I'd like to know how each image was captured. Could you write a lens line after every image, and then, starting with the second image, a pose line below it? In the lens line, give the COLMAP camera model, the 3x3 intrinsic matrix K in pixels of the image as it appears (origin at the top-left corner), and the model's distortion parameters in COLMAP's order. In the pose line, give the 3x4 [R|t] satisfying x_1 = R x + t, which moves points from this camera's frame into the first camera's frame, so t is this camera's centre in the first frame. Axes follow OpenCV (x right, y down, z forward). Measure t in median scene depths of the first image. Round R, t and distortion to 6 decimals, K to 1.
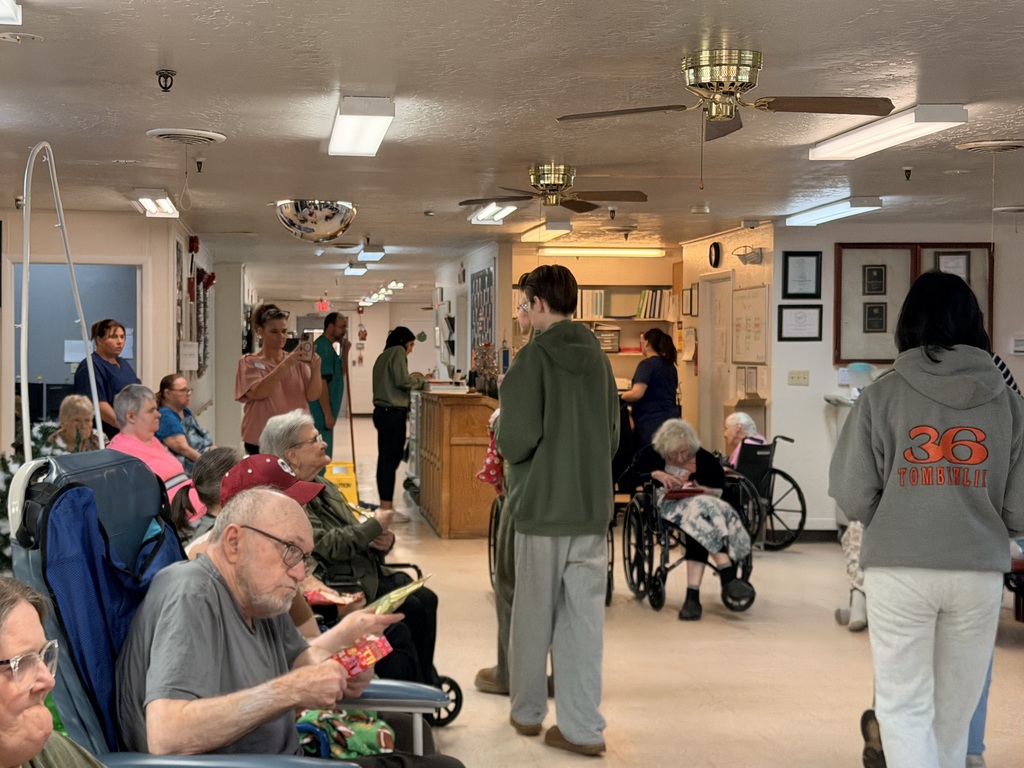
lens RADIAL K [[1728.2, 0, 513.0], [0, 1728.2, 384.7], [0, 0, 1]] dist [-0.014031, 0.000000]
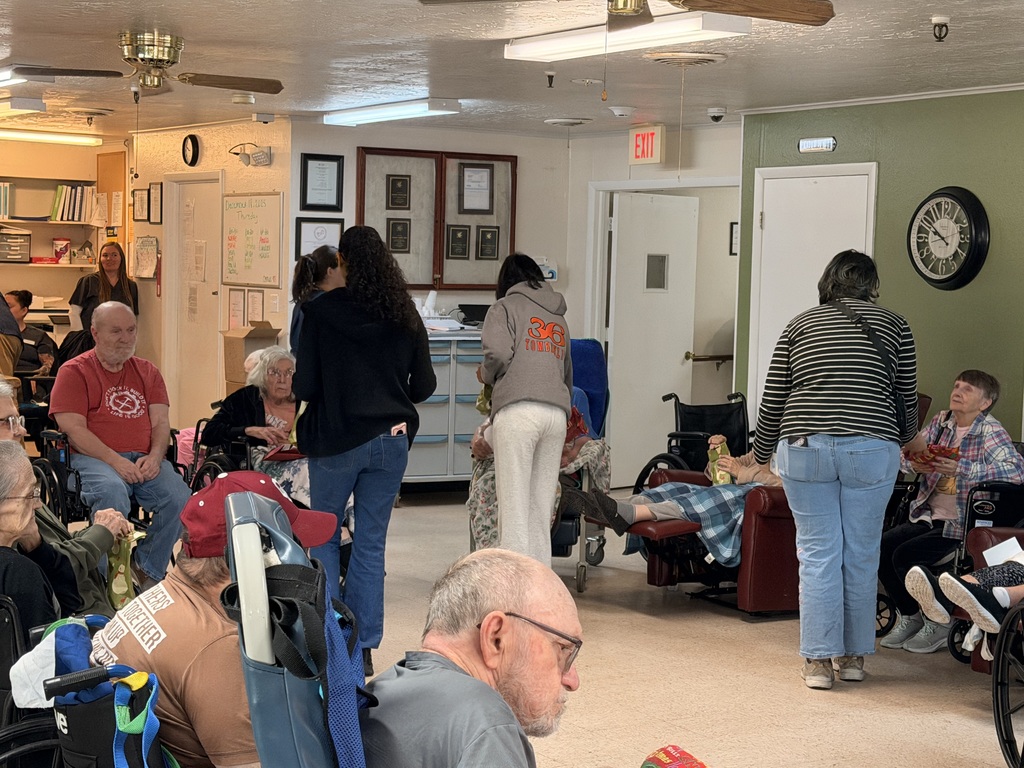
lens RADIAL K [[1834.1, 0, 508.9], [0, 1834.1, 392.7], [0, 0, 1]] dist [0.116696, 0.000000]
pose [[0.868328, -0.013619, 0.495803, -0.202313], [-0.019342, 0.997933, 0.061286, -0.017730], [-0.495613, -0.062807, 0.866270, 0.165224]]
